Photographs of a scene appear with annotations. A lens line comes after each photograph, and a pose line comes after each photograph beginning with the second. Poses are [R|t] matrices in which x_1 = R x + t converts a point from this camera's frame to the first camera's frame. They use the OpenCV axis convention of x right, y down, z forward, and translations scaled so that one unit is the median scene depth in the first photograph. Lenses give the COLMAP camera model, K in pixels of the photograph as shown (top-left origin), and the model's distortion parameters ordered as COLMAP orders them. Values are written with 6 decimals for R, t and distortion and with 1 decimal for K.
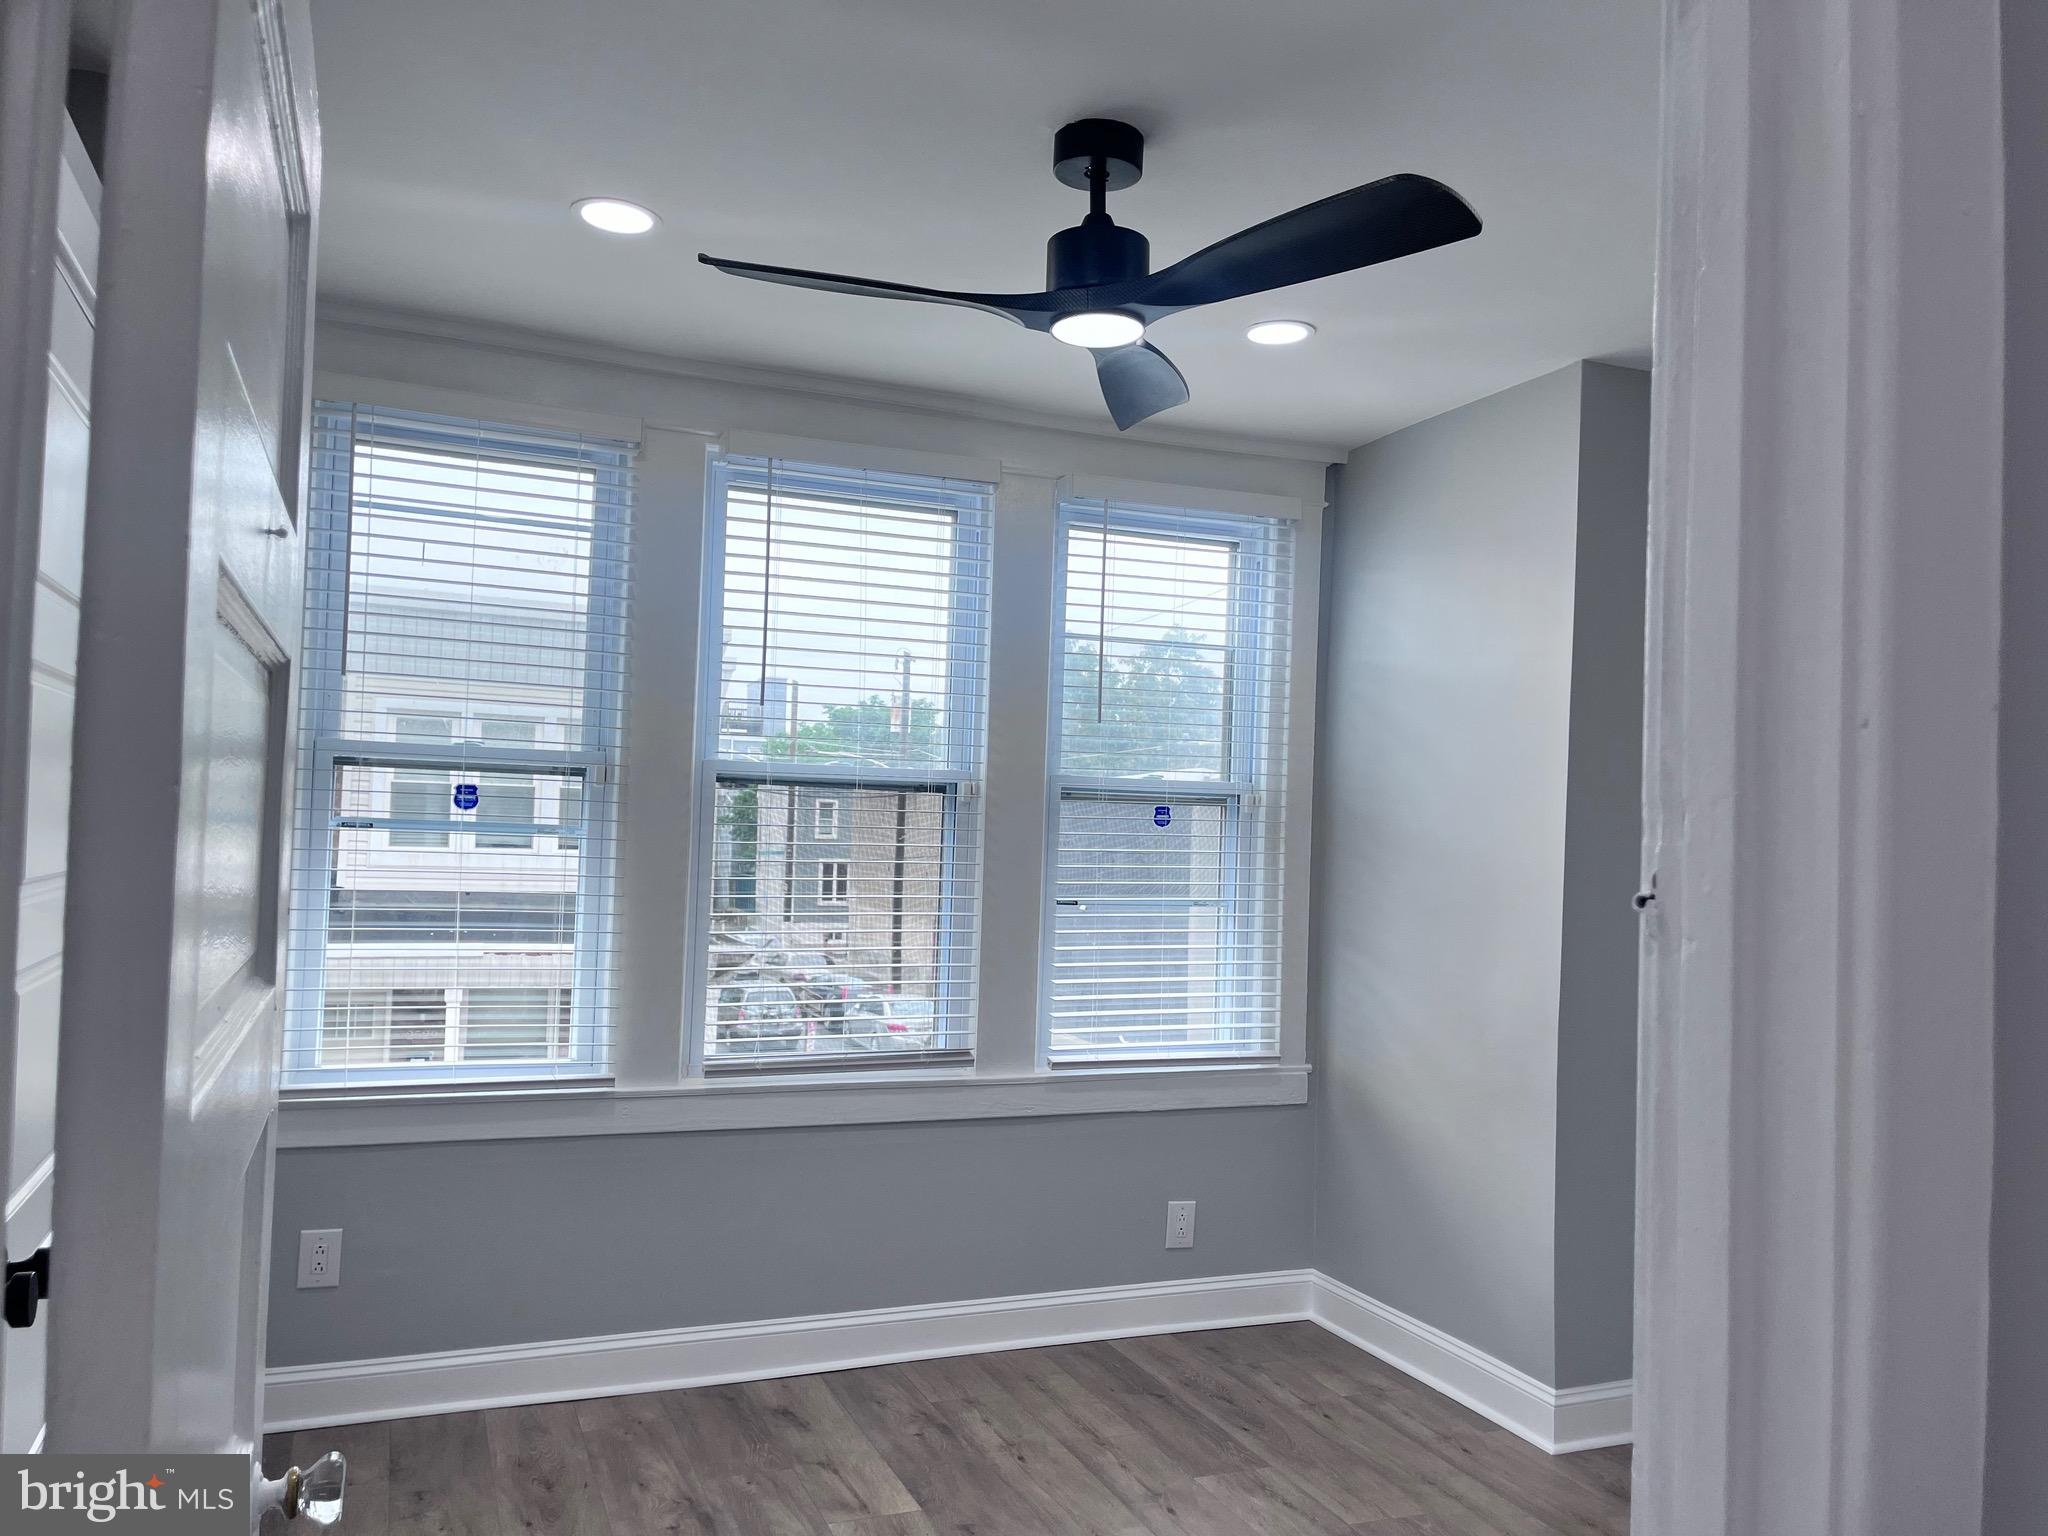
lens RADIAL K [[1546.2, 0, 1027.5], [0, 1546.2, 802.6], [0, 0, 1]] dist [0.053389, -0.054510]
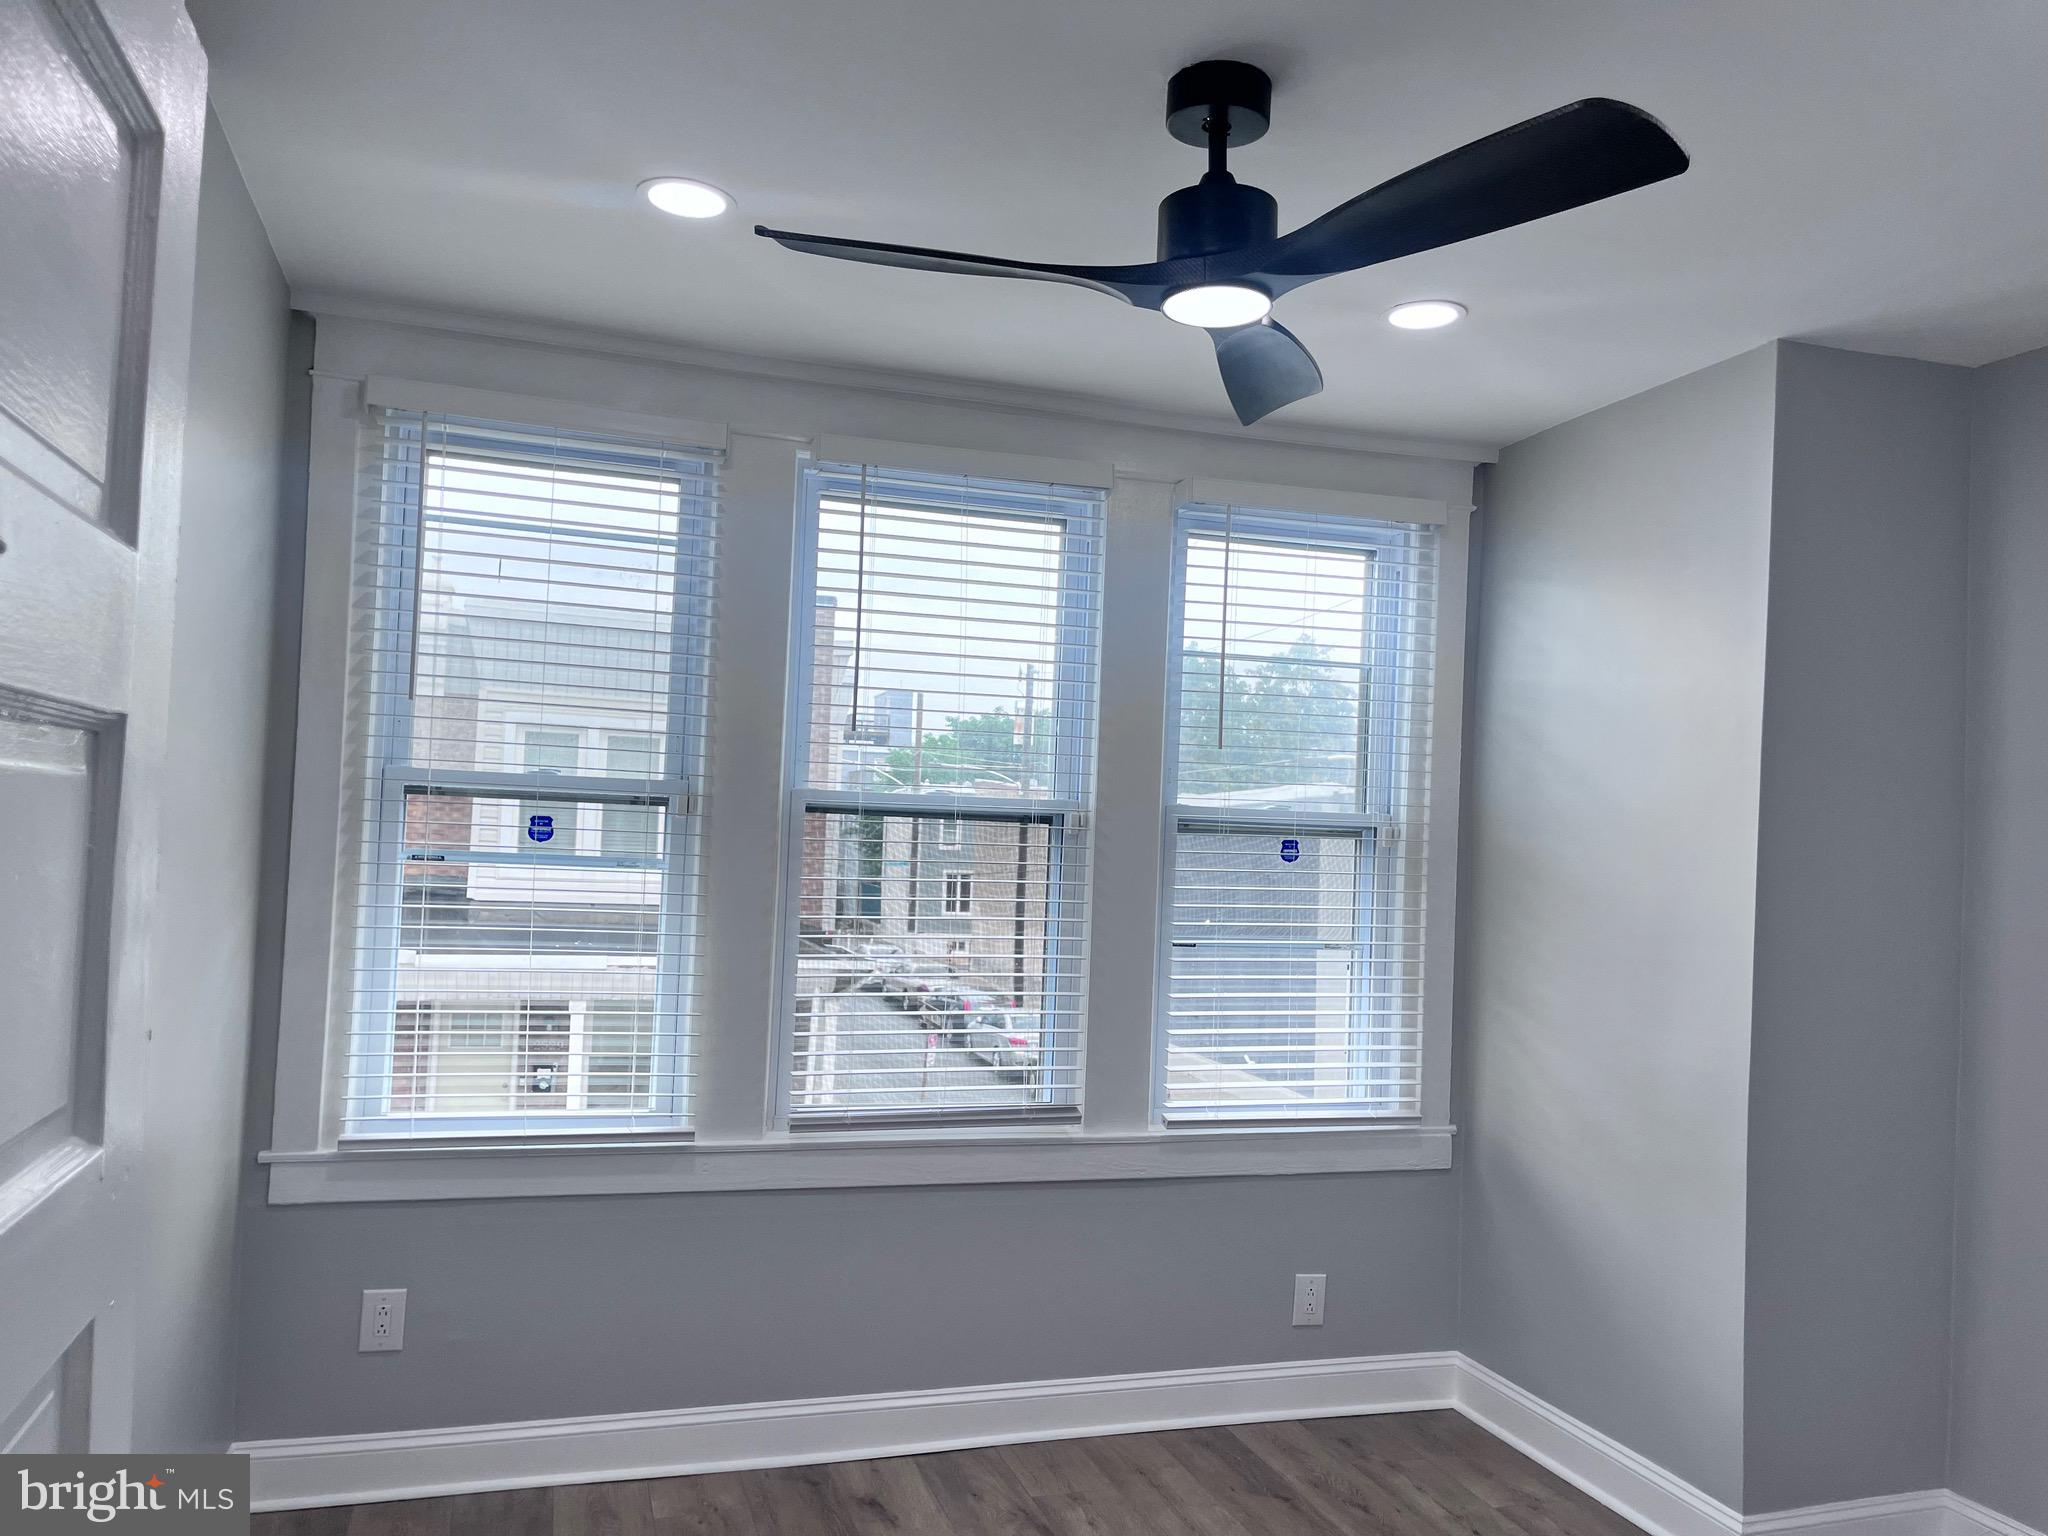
lens RADIAL K [[1546.2, 0, 1030.5], [0, 1546.2, 797.4], [0, 0, 1]] dist [0.053389, -0.054510]
pose [[0.996874, 0.004343, -0.078892, 0.007273], [-0.005115, 0.999941, -0.009585, -0.014583], [0.078846, 0.009959, 0.996837, 0.085775]]
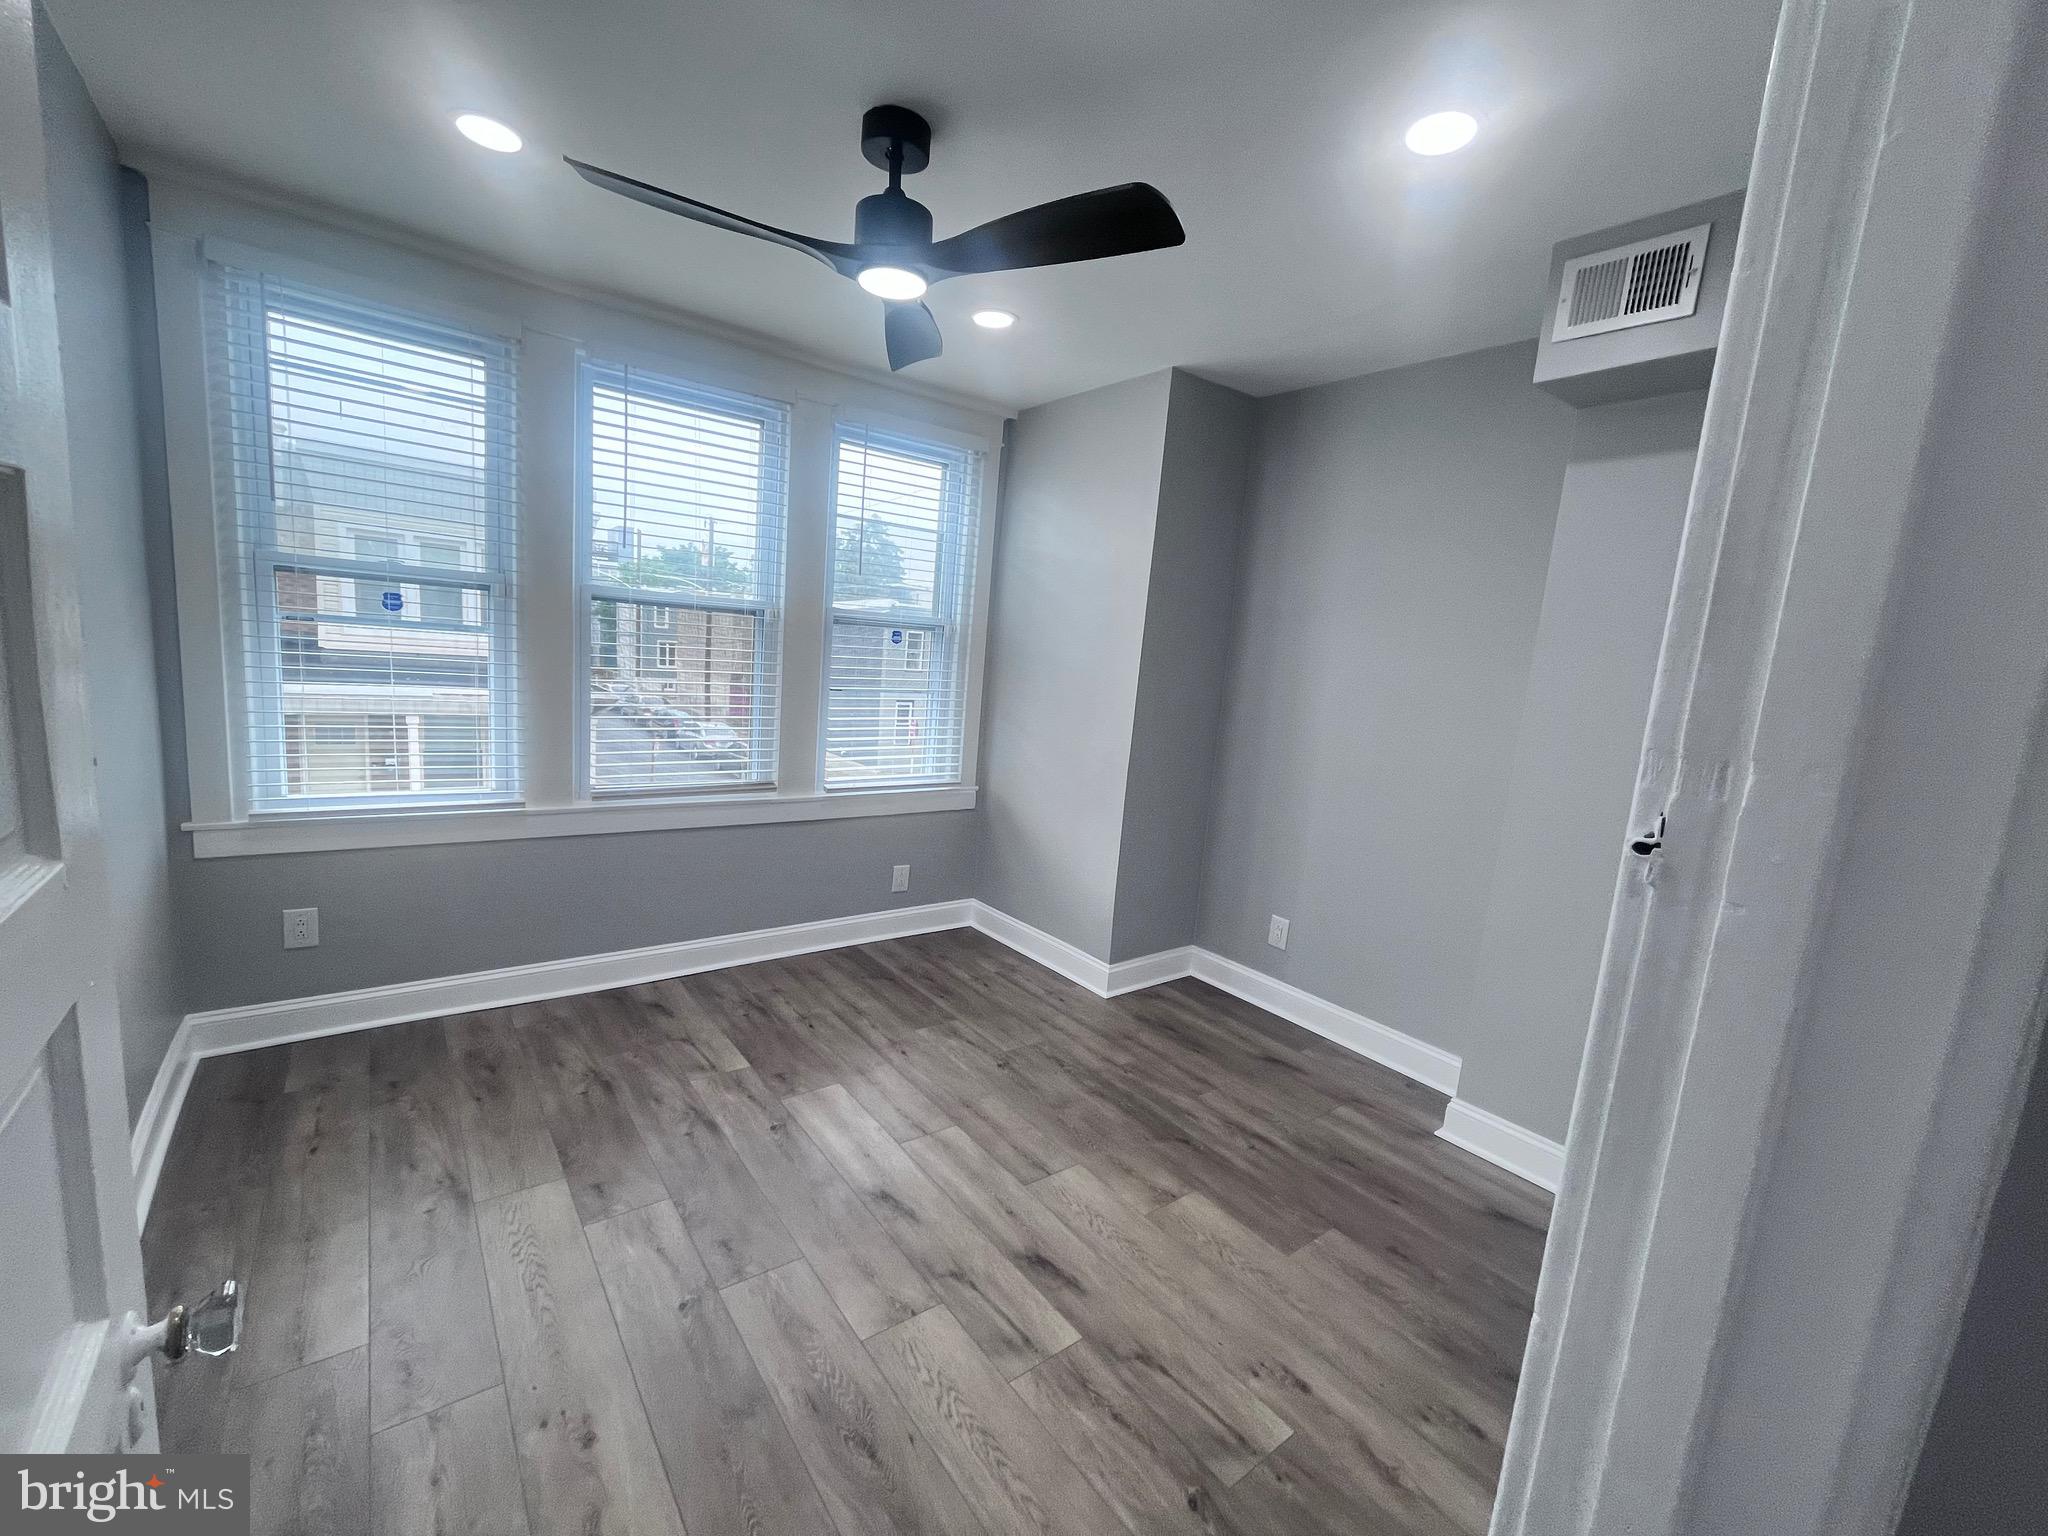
lens RADIAL K [[834.9, 0, 1016.7], [0, 834.9, 777.7], [0, 0, 1]] dist [-0.003291, 0.000325]
pose [[0.963220, 0.001025, 0.268714, -0.028871], [-0.051465, 0.982184, 0.180735, -0.012003], [-0.263741, -0.187917, 0.946112, 0.131219]]
